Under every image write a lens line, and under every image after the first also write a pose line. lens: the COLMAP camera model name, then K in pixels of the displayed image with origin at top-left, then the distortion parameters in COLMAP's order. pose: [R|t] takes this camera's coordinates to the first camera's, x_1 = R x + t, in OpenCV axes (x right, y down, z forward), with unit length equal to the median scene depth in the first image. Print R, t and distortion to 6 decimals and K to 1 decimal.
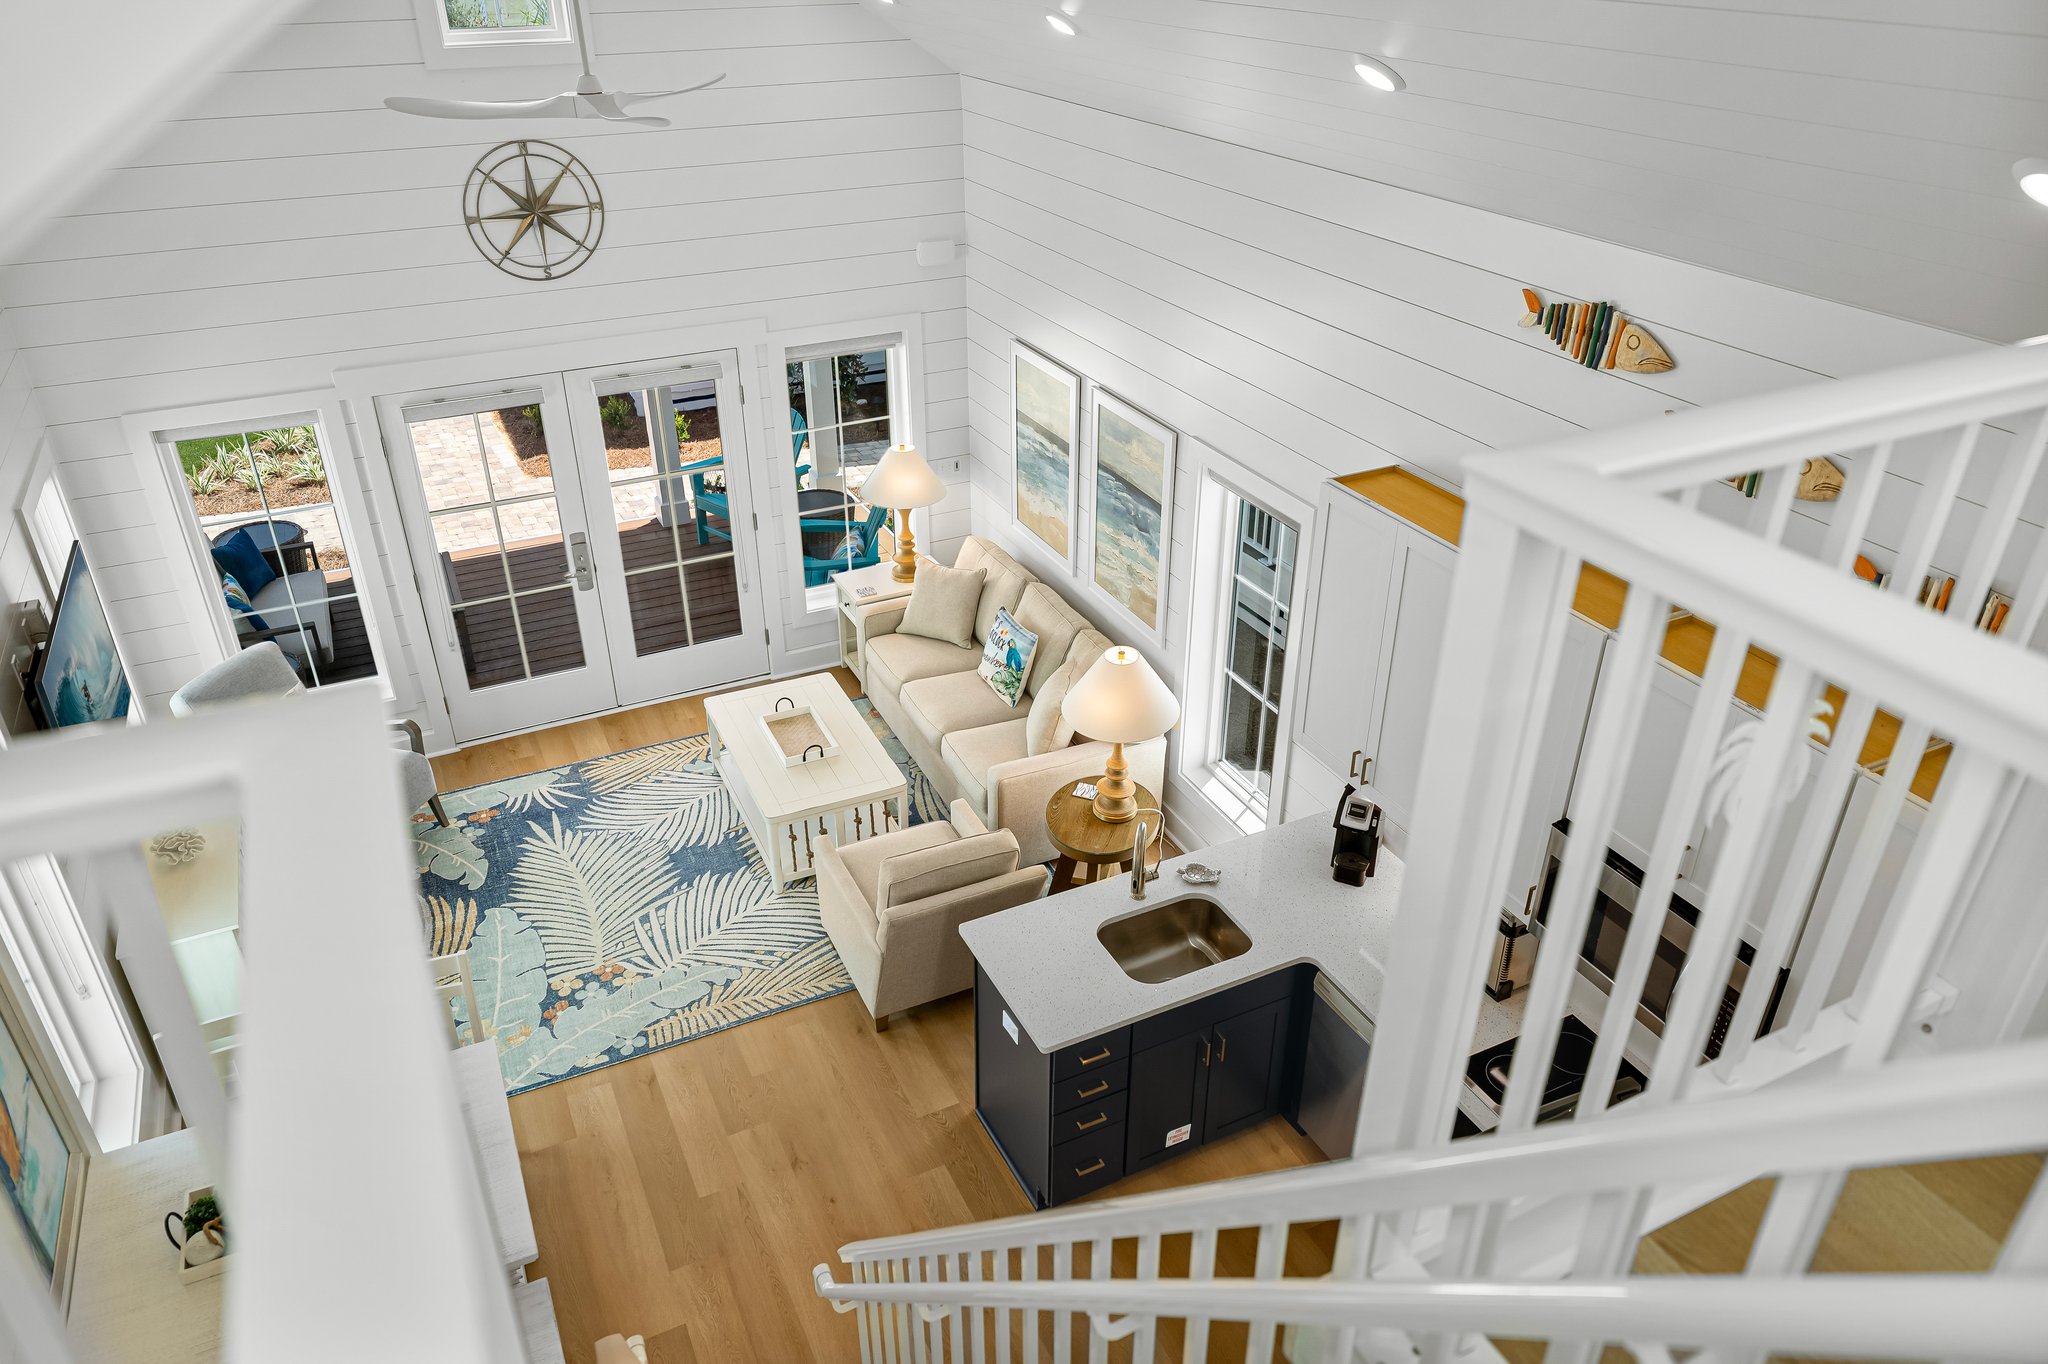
lens RADIAL K [[1384.8, 0, 1019.0], [0, 1384.8, 677.7], [0, 0, 1]] dist [0.003474, -0.003144]
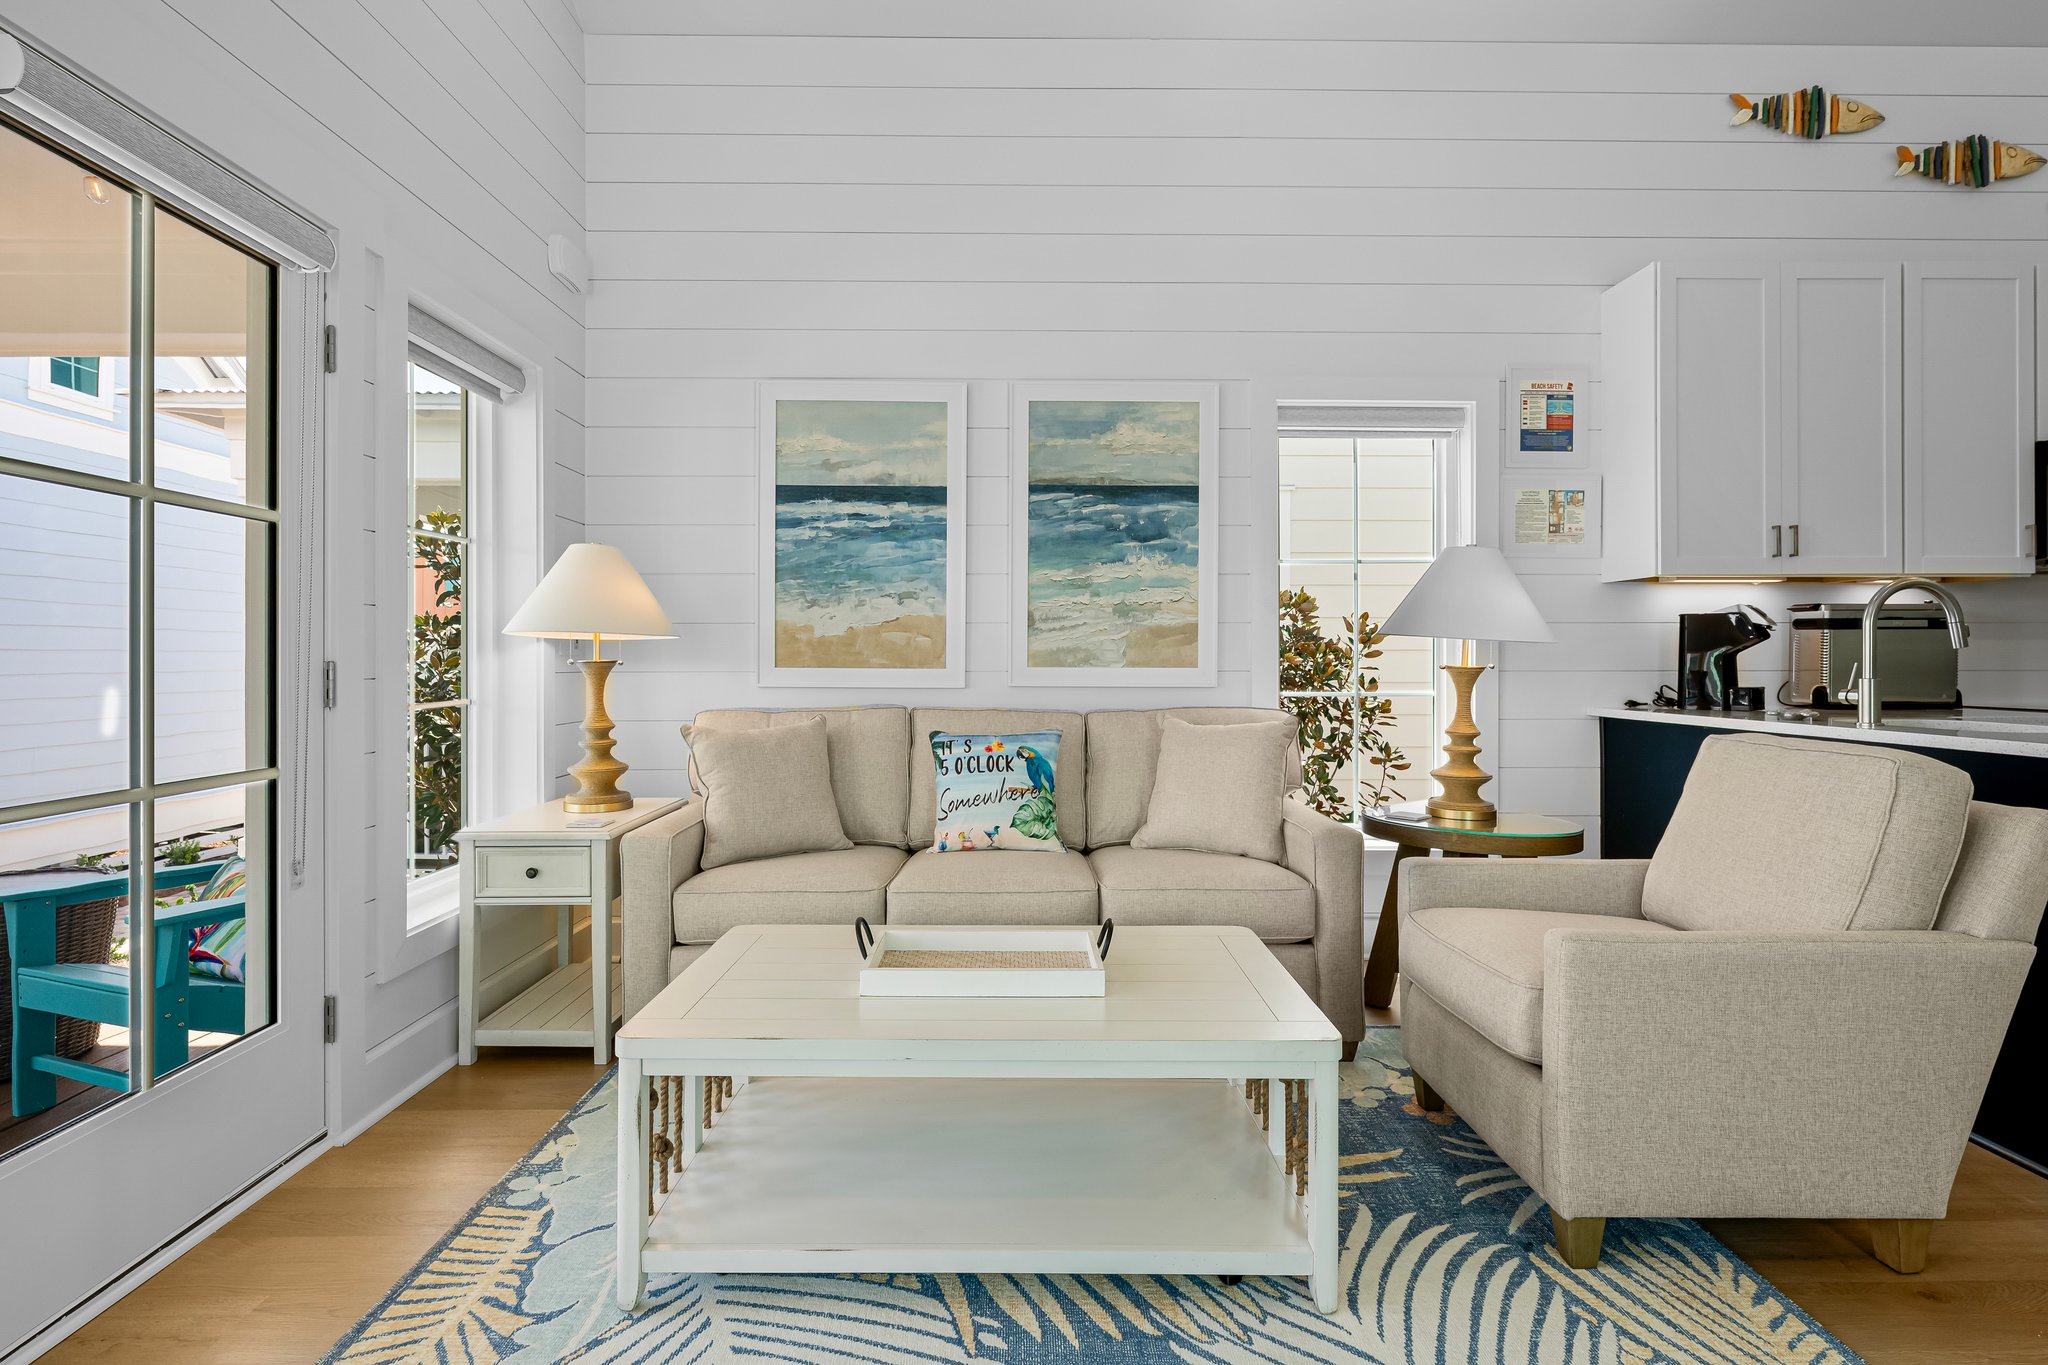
lens RADIAL K [[990.1, 0, 1018.6], [0, 990.1, 656.5], [0, 0, 1]] dist [0.000287, -0.000108]
pose [[0.428665, 0.001141, 0.903463, -0.429592], [0.448249, 0.867971, -0.213777, 0.032262], [-0.784423, 0.496614, 0.371557, 0.887066]]
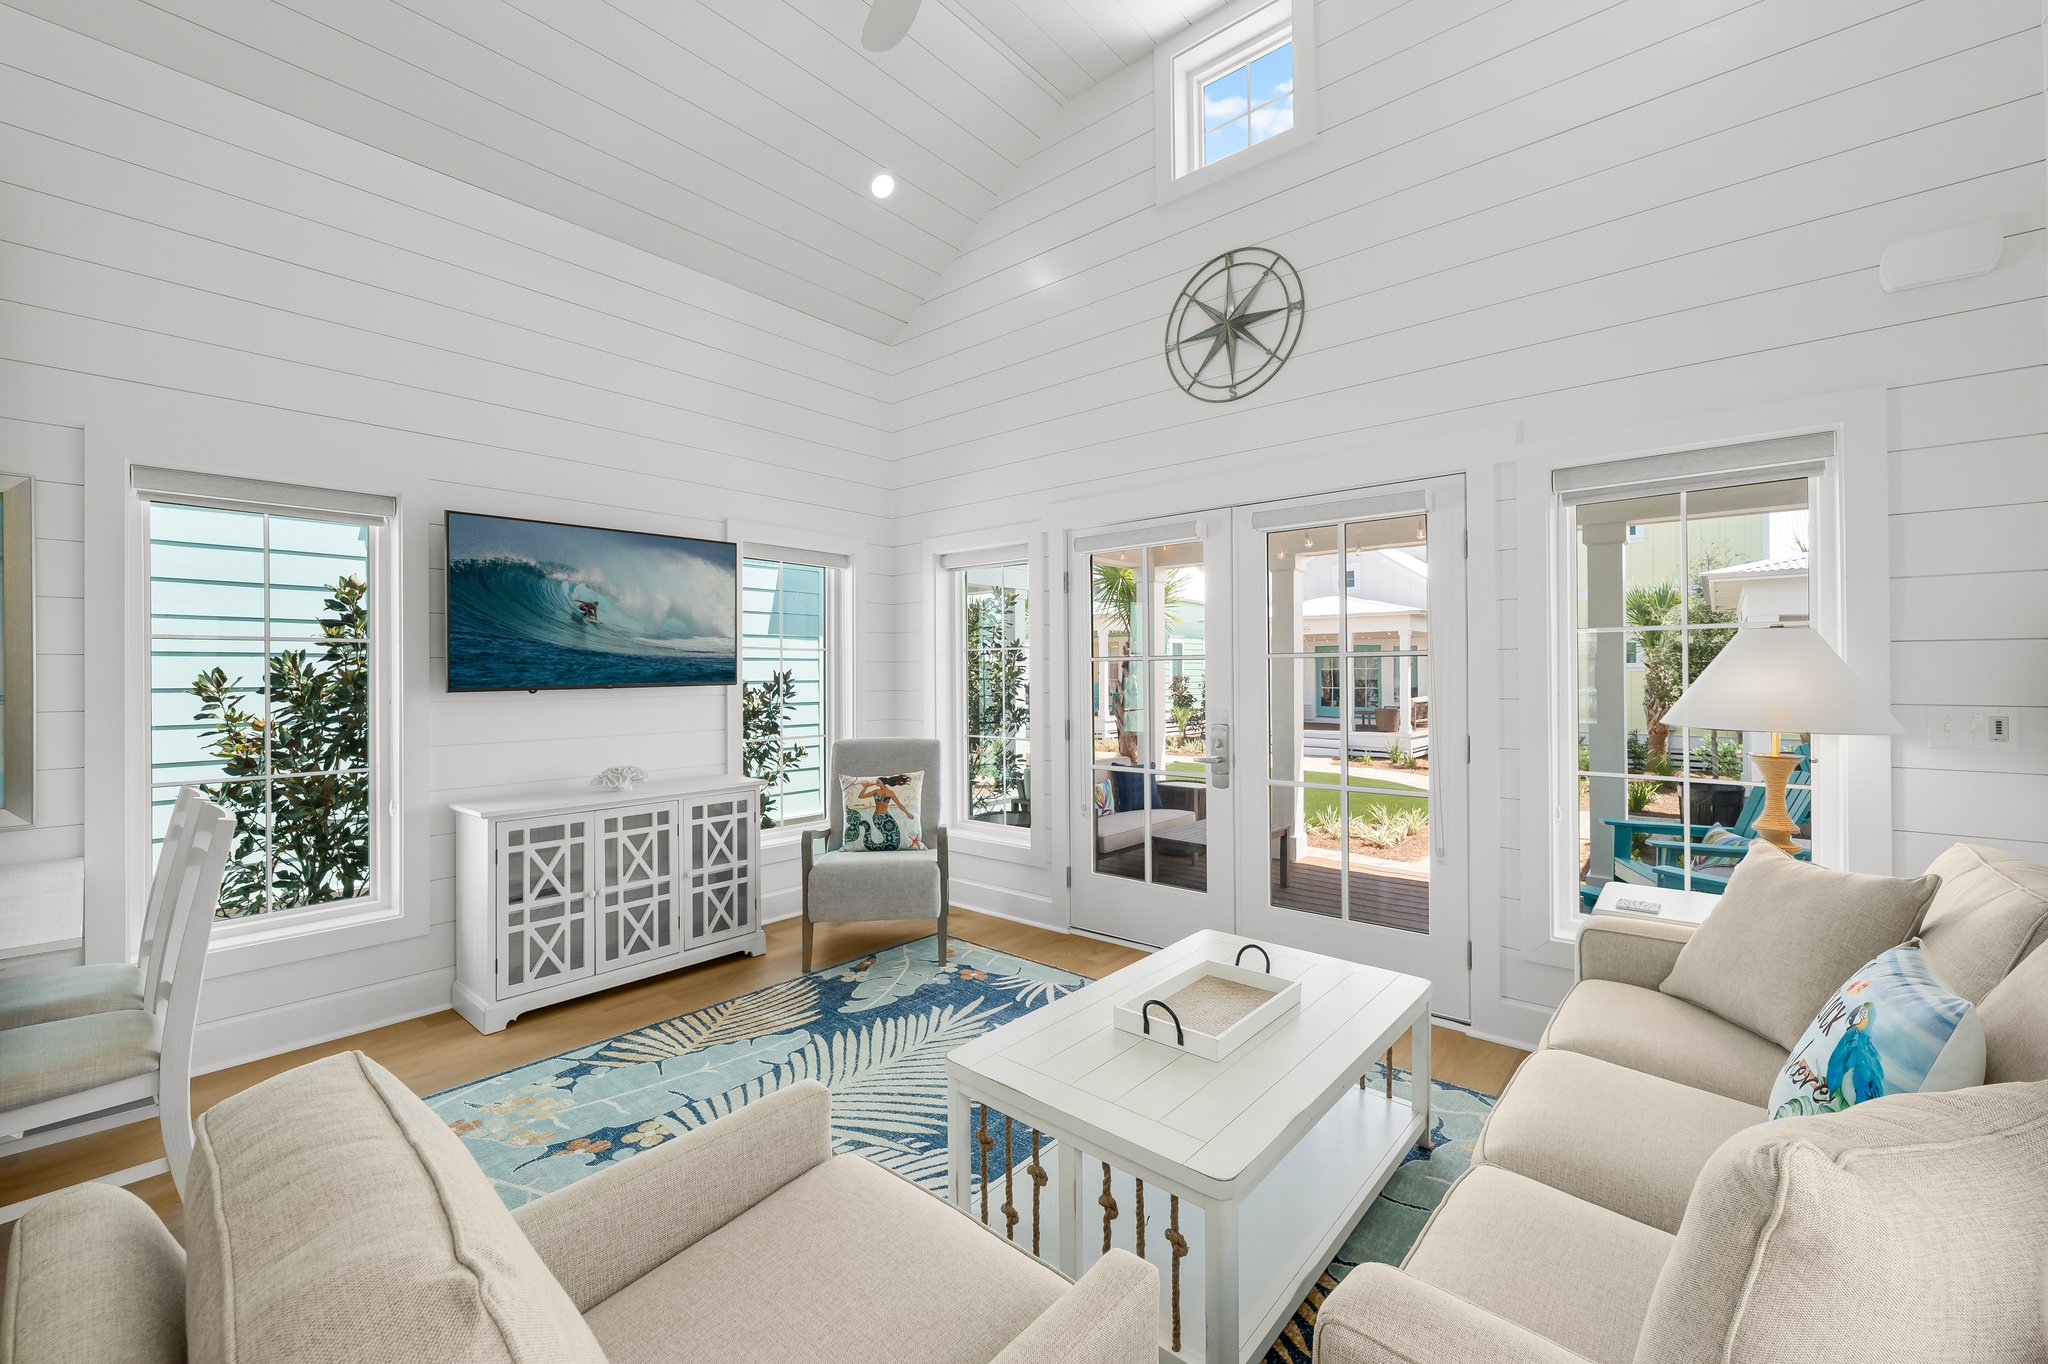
lens RADIAL K [[828.0, 0, 1018.1], [0, 828.0, 672.8], [0, 0, 1]] dist [0.000512, -0.000125]
pose [[0.394977, -0.002434, -0.918688, 0.091927], [-0.449856, 0.871392, -0.195718, 0.028540], [0.801014, 0.490581, 0.343085, 0.823450]]
